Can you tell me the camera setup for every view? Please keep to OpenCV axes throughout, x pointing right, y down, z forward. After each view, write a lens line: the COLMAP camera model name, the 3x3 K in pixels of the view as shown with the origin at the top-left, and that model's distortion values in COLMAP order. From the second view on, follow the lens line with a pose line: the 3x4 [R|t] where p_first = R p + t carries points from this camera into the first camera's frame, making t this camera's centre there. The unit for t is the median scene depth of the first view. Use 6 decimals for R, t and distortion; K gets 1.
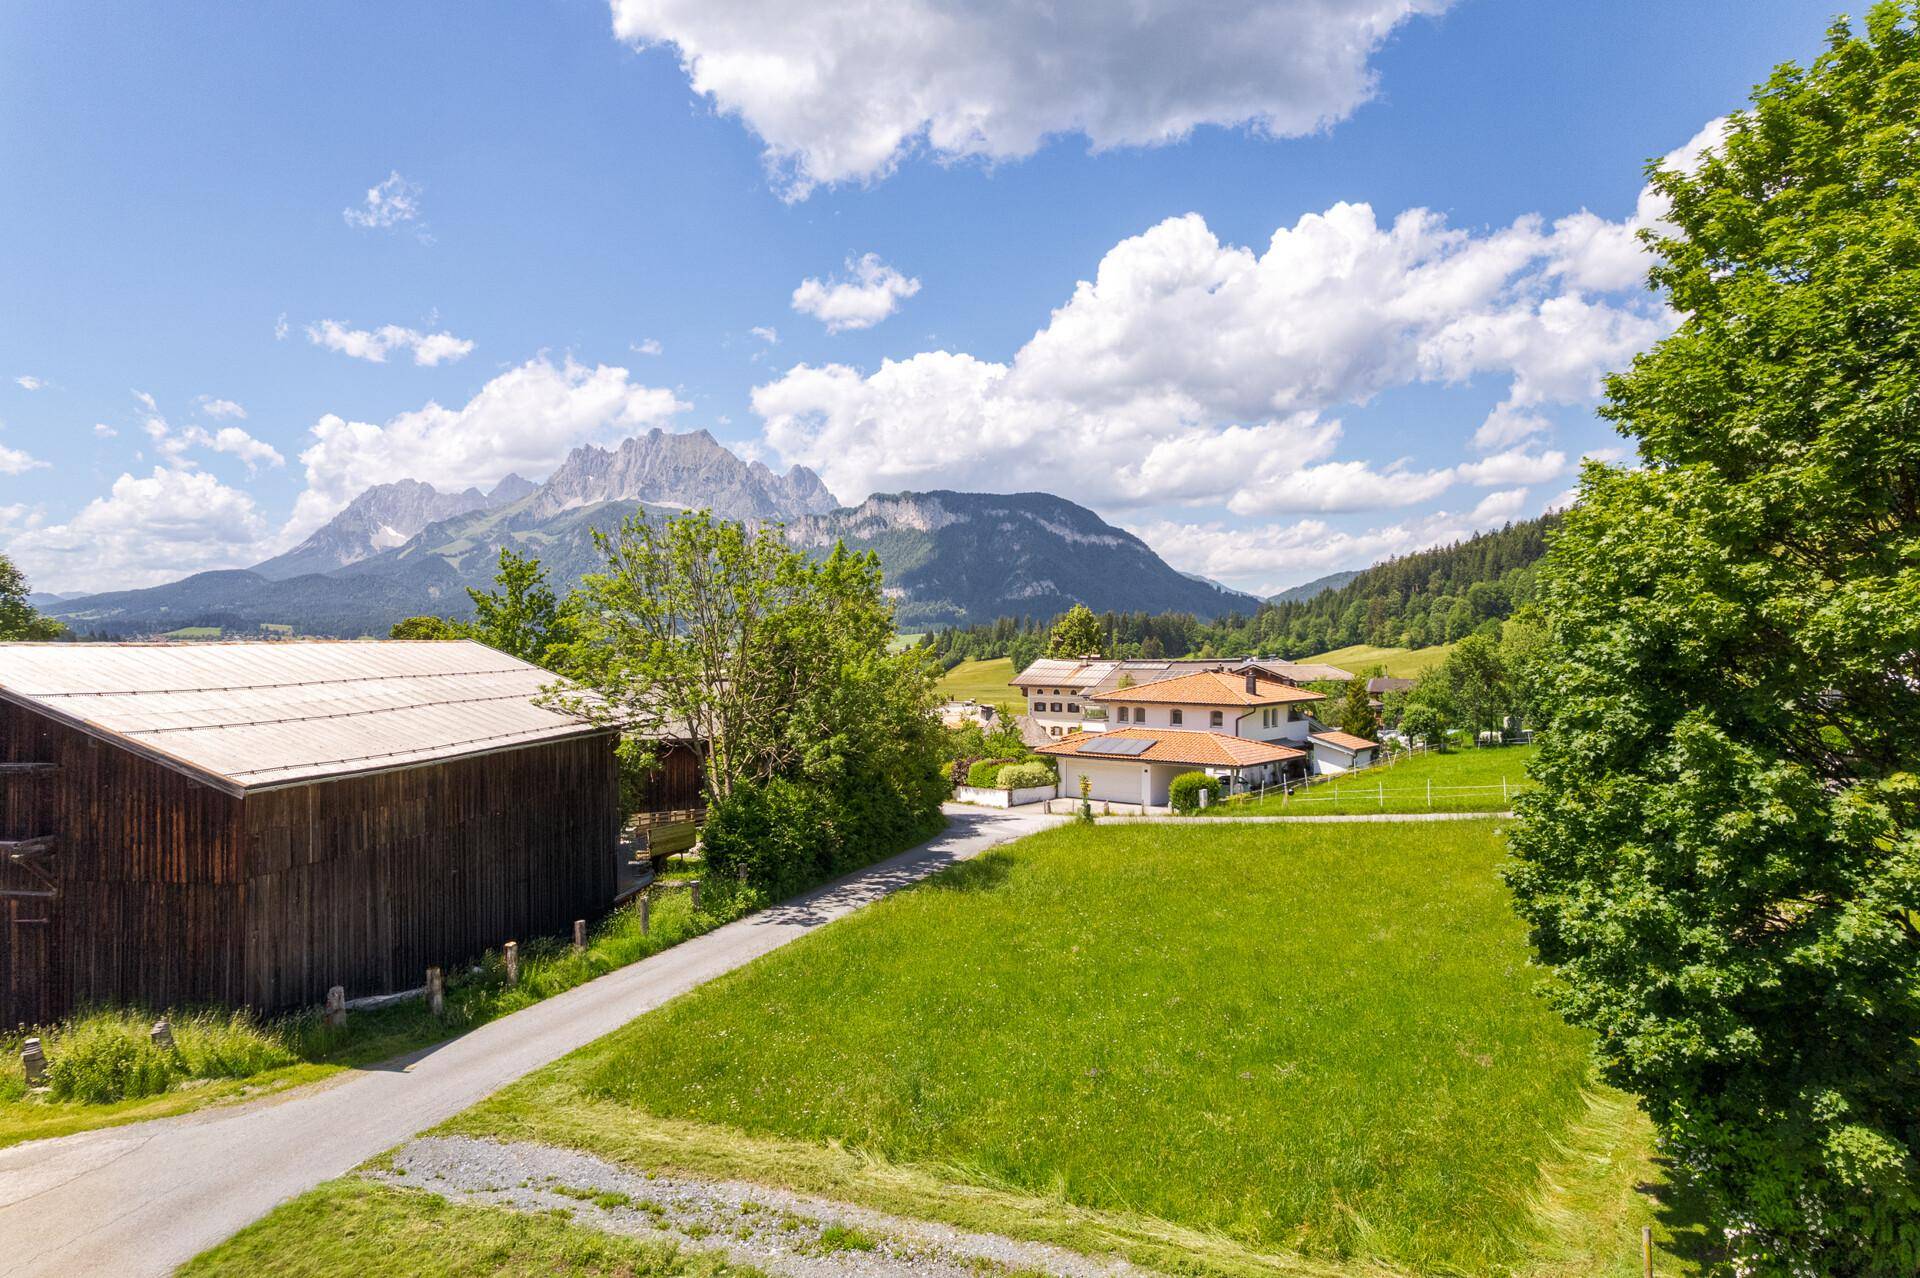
lens RADIAL K [[1225.6, 0, 960.6], [0, 1225.6, 649.3], [0, 0, 1]] dist [-0.069244, 0.056002]
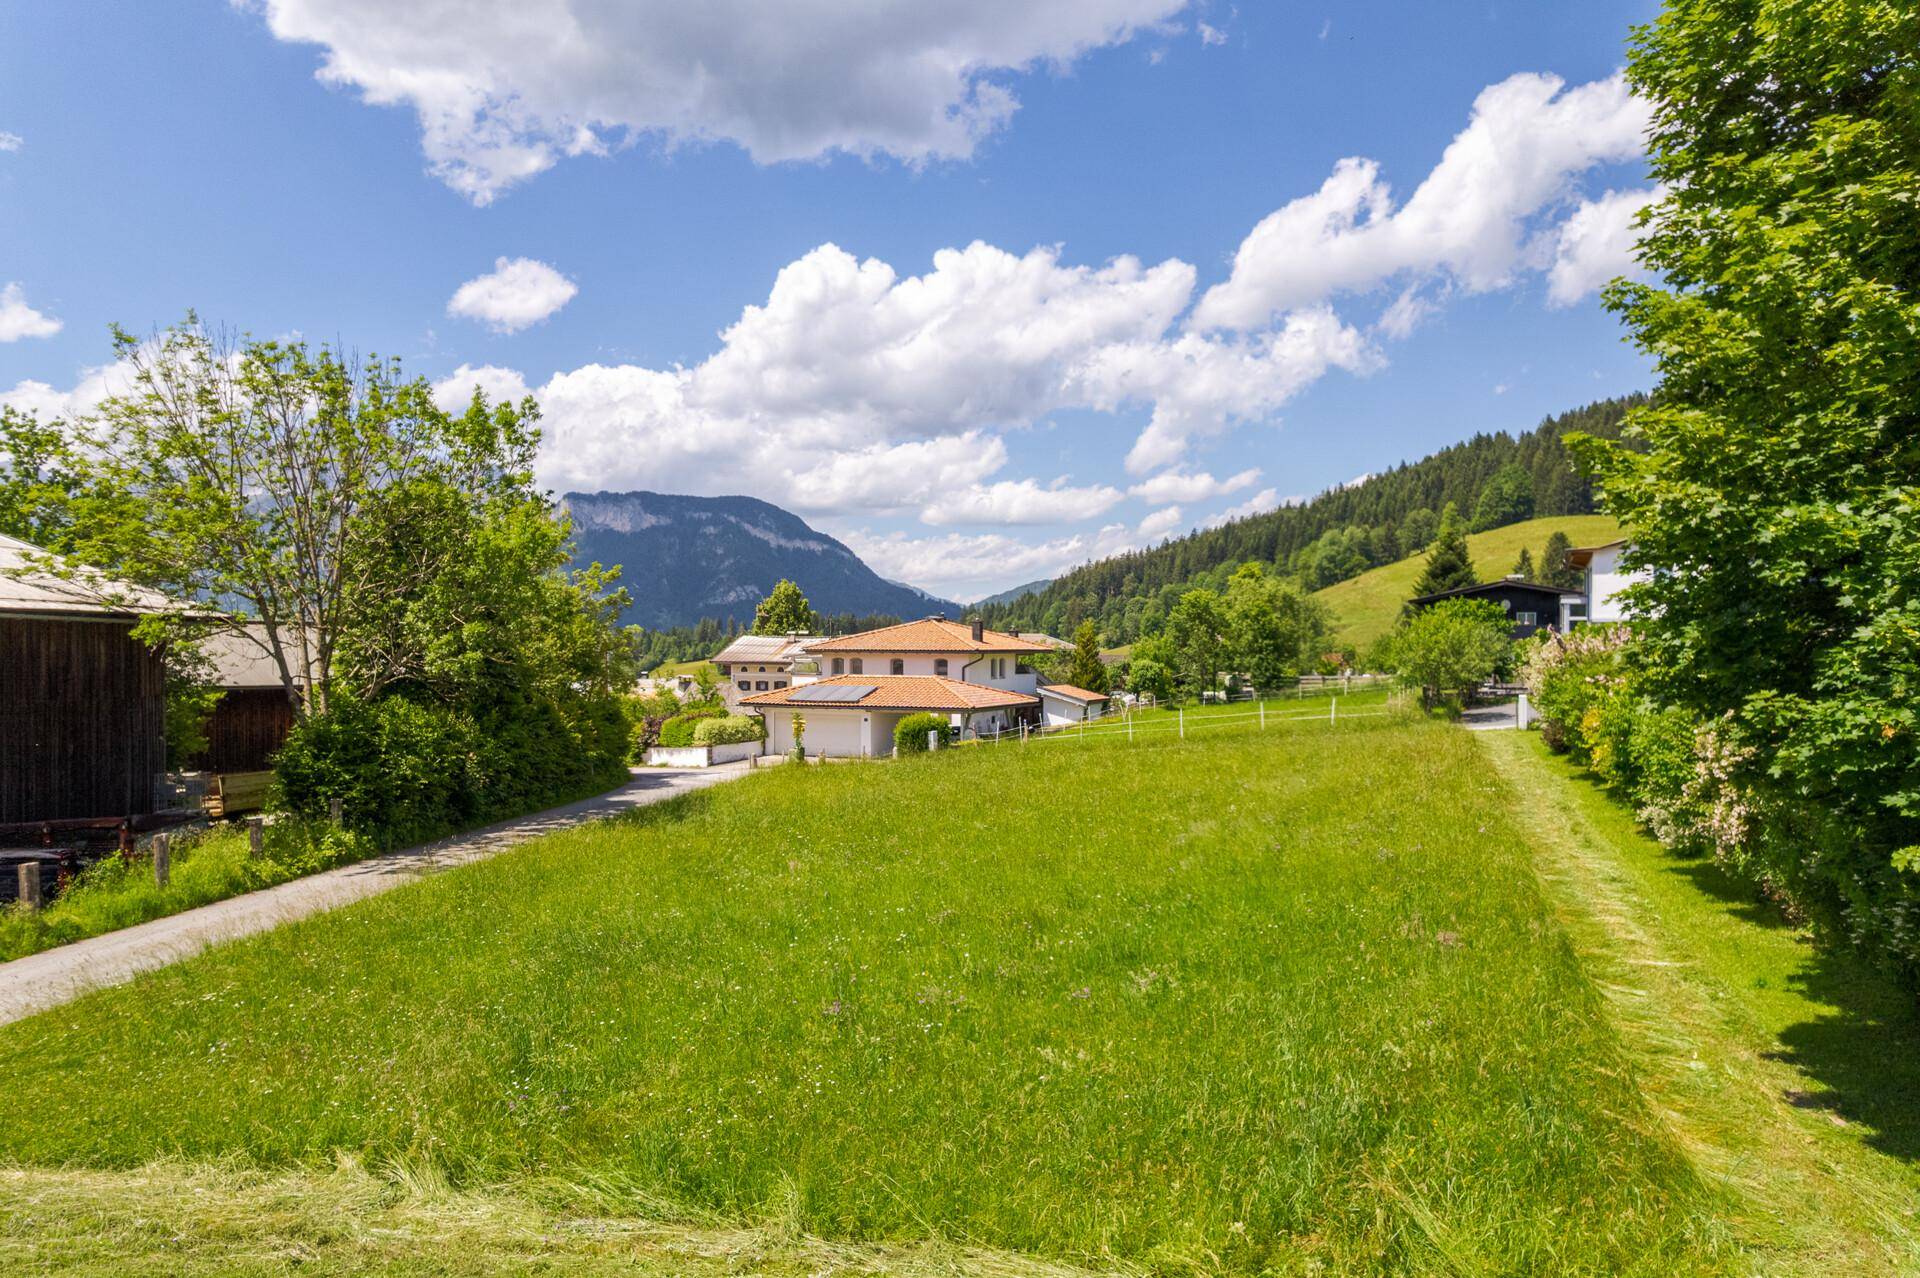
lens RADIAL K [[1229.7, 0, 958.5], [0, 1229.7, 648.3], [0, 0, 1]] dist [-0.070993, 0.055593]
pose [[0.971879, -0.000954, 0.235479, 0.007518], [0.002433, 0.999979, -0.005989, 0.051243], [-0.235469, 0.006394, 0.971861, 0.116455]]
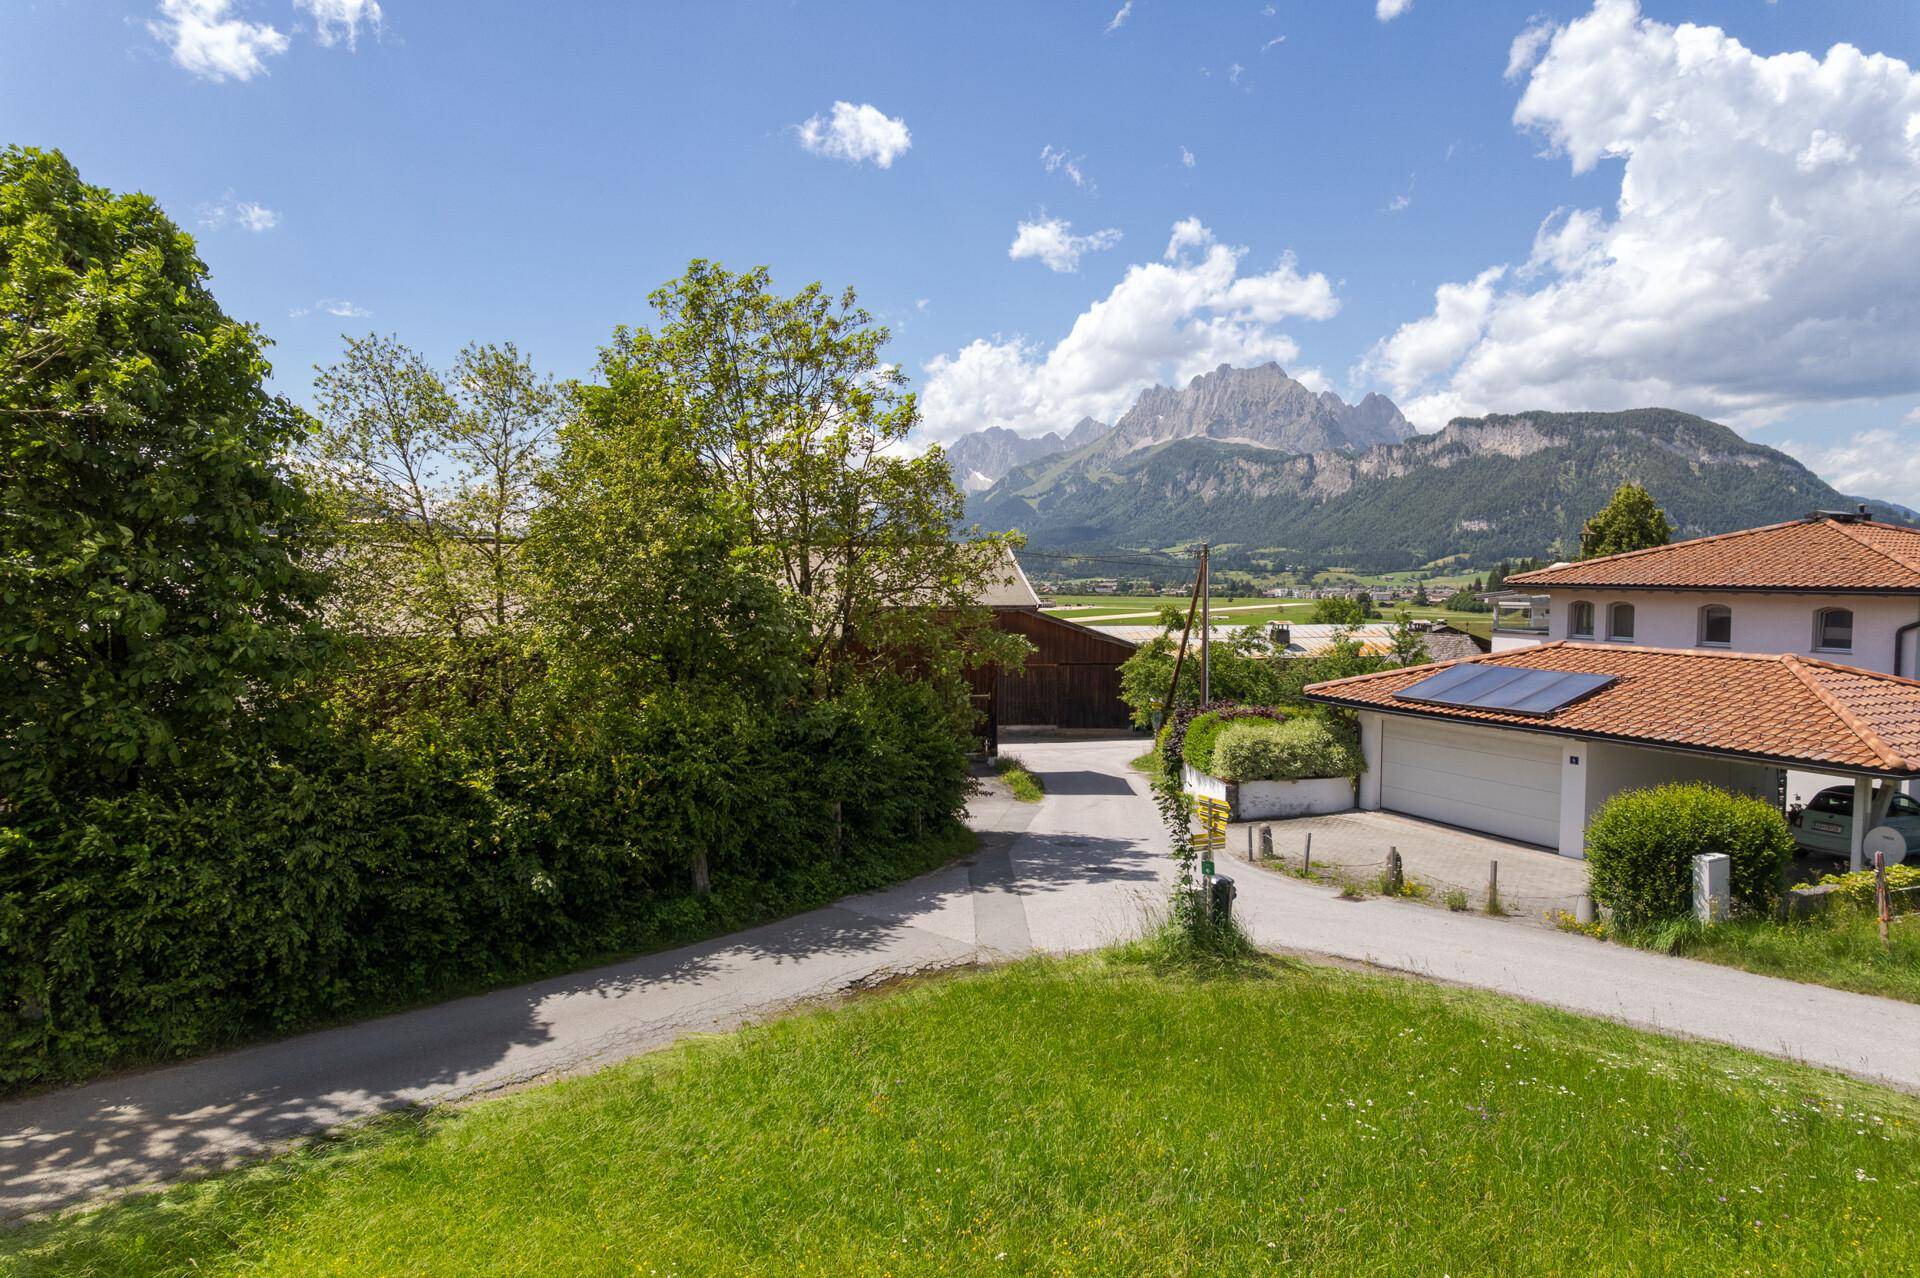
lens RADIAL K [[1225.6, 0, 960.6], [0, 1225.6, 649.3], [0, 0, 1]] dist [-0.069244, 0.056002]
pose [[0.897372, 0.026378, -0.440487, 0.139745], [-0.003743, 0.998631, 0.052176, 0.047750], [0.441260, -0.045172, 0.896242, 0.584671]]
